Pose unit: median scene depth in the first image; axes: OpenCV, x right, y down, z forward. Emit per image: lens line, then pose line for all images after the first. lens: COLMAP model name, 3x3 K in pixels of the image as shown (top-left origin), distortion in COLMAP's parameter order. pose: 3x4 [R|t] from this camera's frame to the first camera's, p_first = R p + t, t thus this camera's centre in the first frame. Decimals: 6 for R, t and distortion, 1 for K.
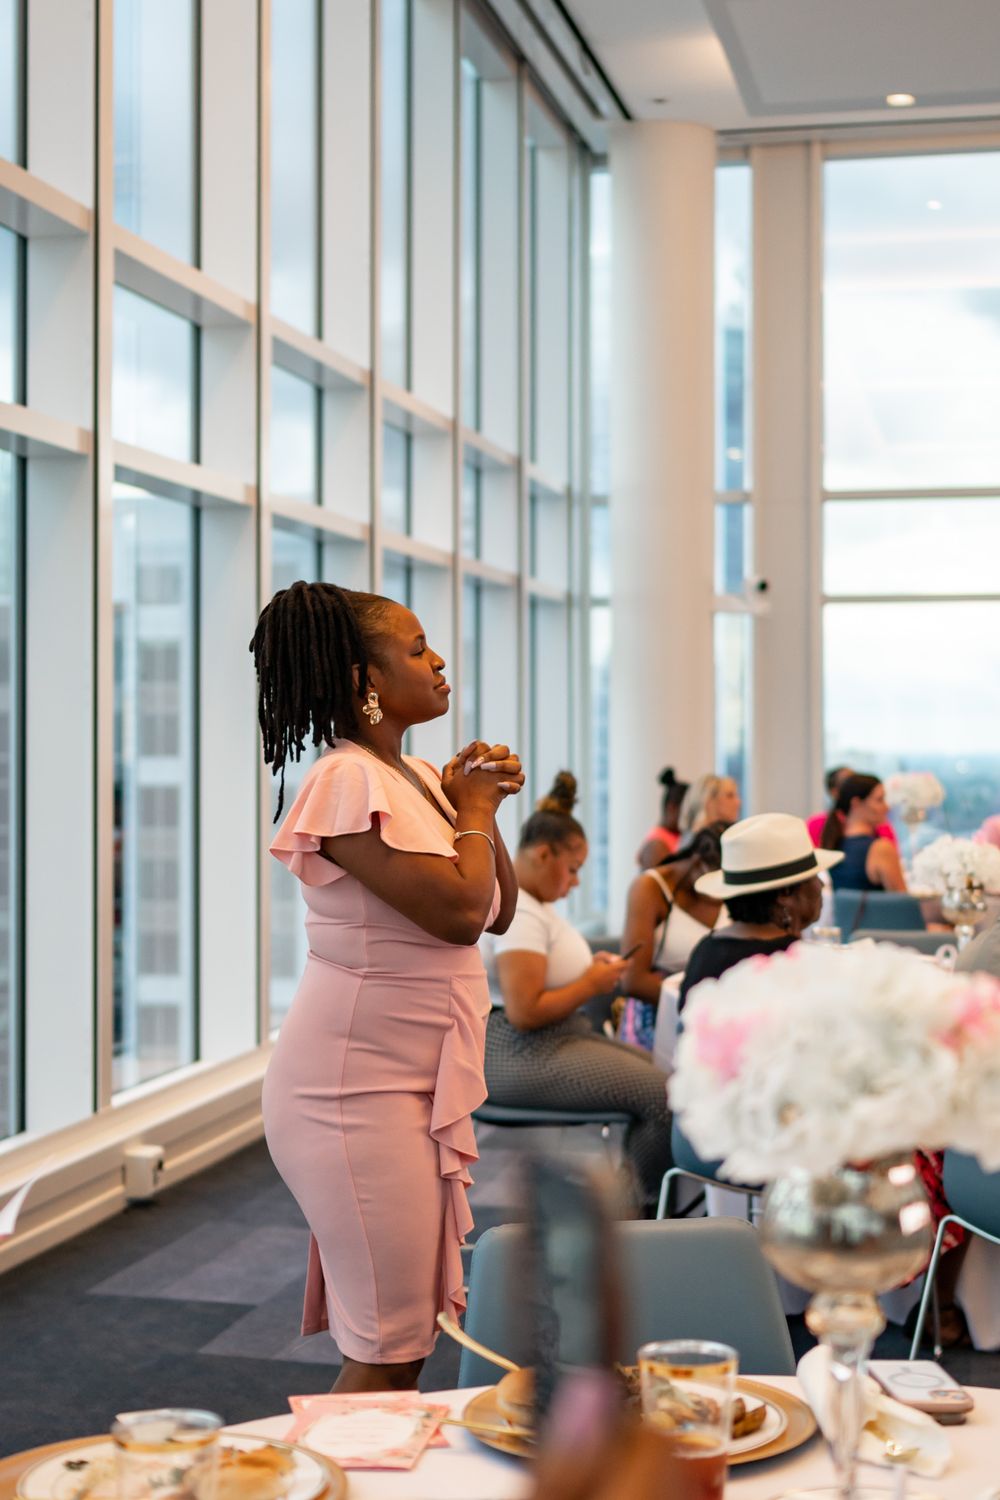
lens RADIAL K [[2245.5, 0, 500.0], [0, 2245.5, 750.0], [0, 0, 1]] dist [-0.130810, -0.016919]
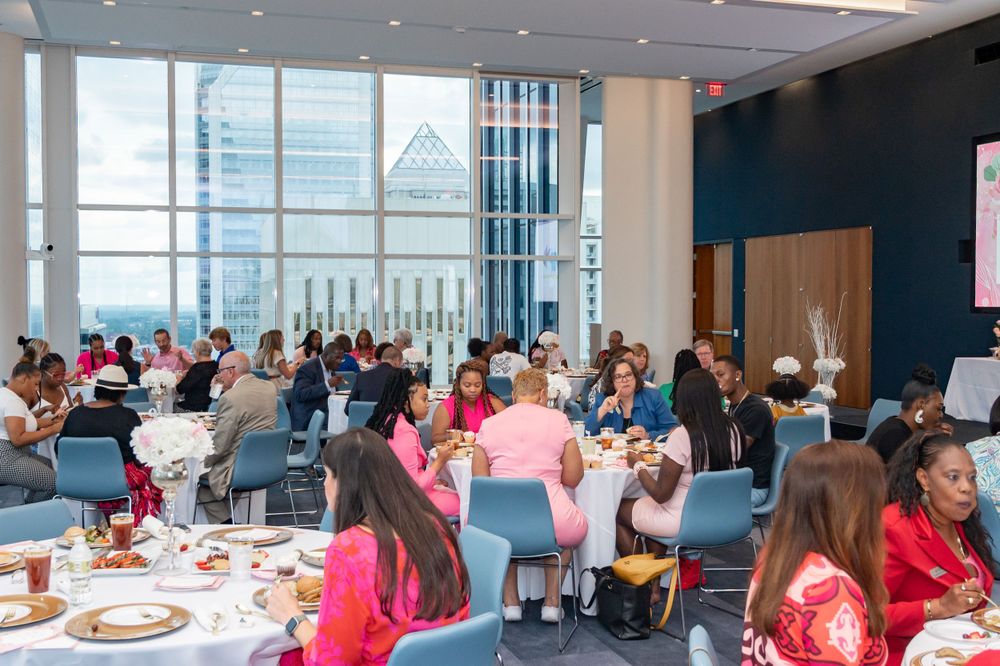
lens RADIAL K [[1049.8, 0, 500.0], [0, 1049.8, 333.0], [0, 0, 1]] dist [0.002271, 0.000172]
pose [[0.855635, -0.019556, 0.517210, -0.048456], [0.003847, 0.999499, 0.031428, -0.019751], [-0.517566, -0.024902, 0.855281, -0.157799]]
